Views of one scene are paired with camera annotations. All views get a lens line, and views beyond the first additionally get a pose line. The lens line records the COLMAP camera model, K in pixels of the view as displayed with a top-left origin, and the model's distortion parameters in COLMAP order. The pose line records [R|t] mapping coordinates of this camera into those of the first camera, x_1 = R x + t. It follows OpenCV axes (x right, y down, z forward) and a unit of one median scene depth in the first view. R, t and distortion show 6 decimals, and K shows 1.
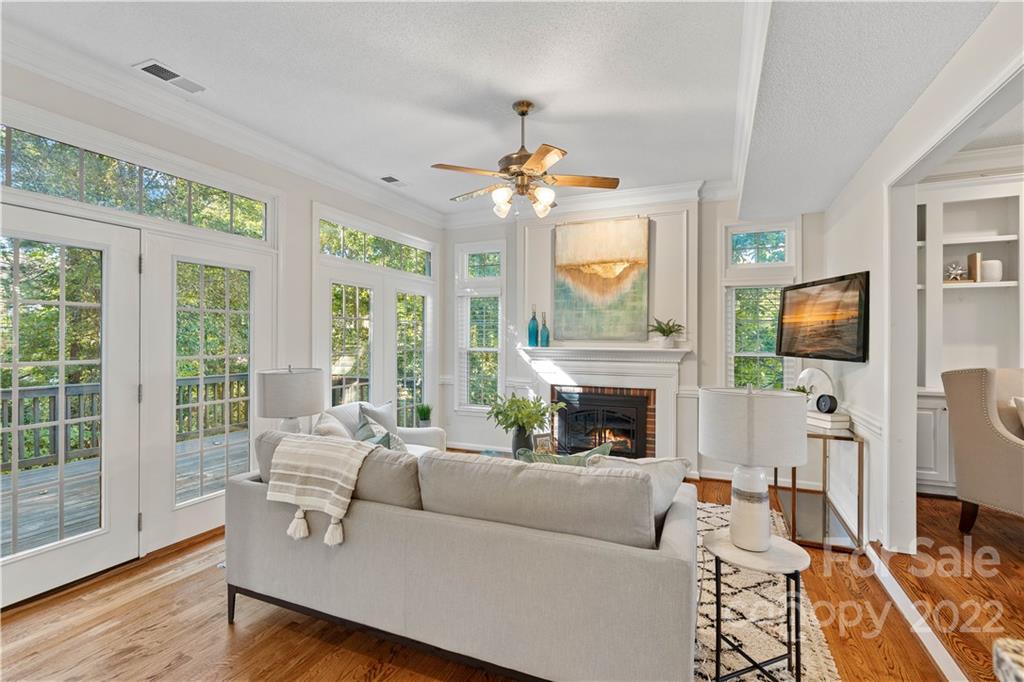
lens RADIAL K [[488.3, 0, 496.0], [0, 488.3, 343.4], [0, 0, 1]] dist [-0.001762, -0.000053]
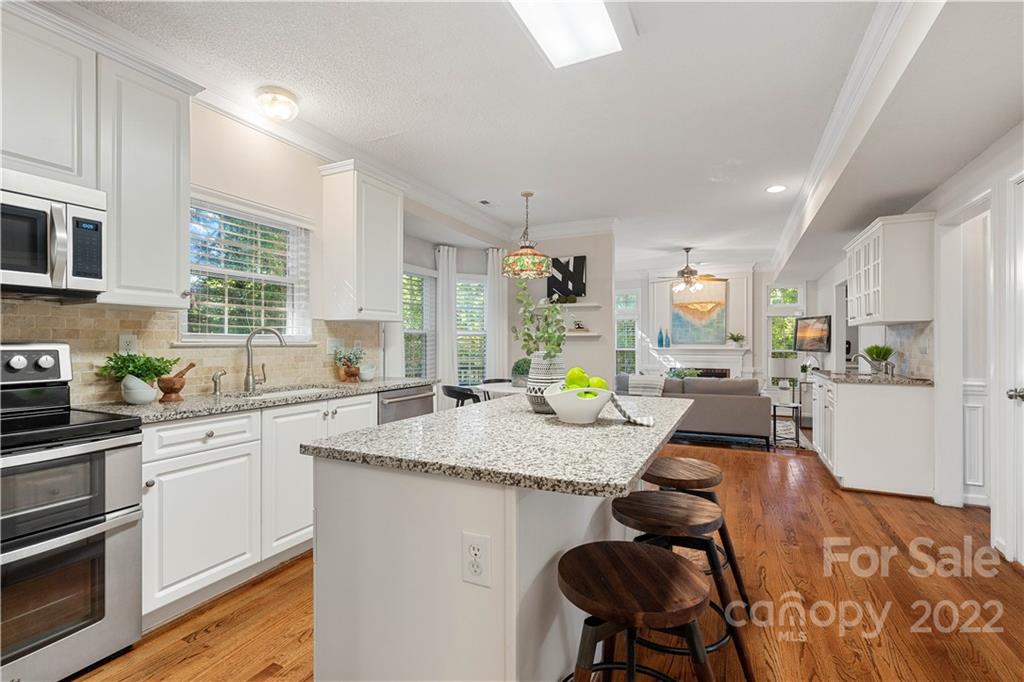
lens RADIAL K [[462.1, 0, 512.0], [0, 462.1, 341.0], [0, 0, 1]] dist [-0.000157, 0.000168]
pose [[0.999694, -0.006928, -0.023761, -0.480956], [0.006710, 0.999935, -0.009270, -0.006152], [0.023824, 0.009108, 0.999675, -0.828372]]
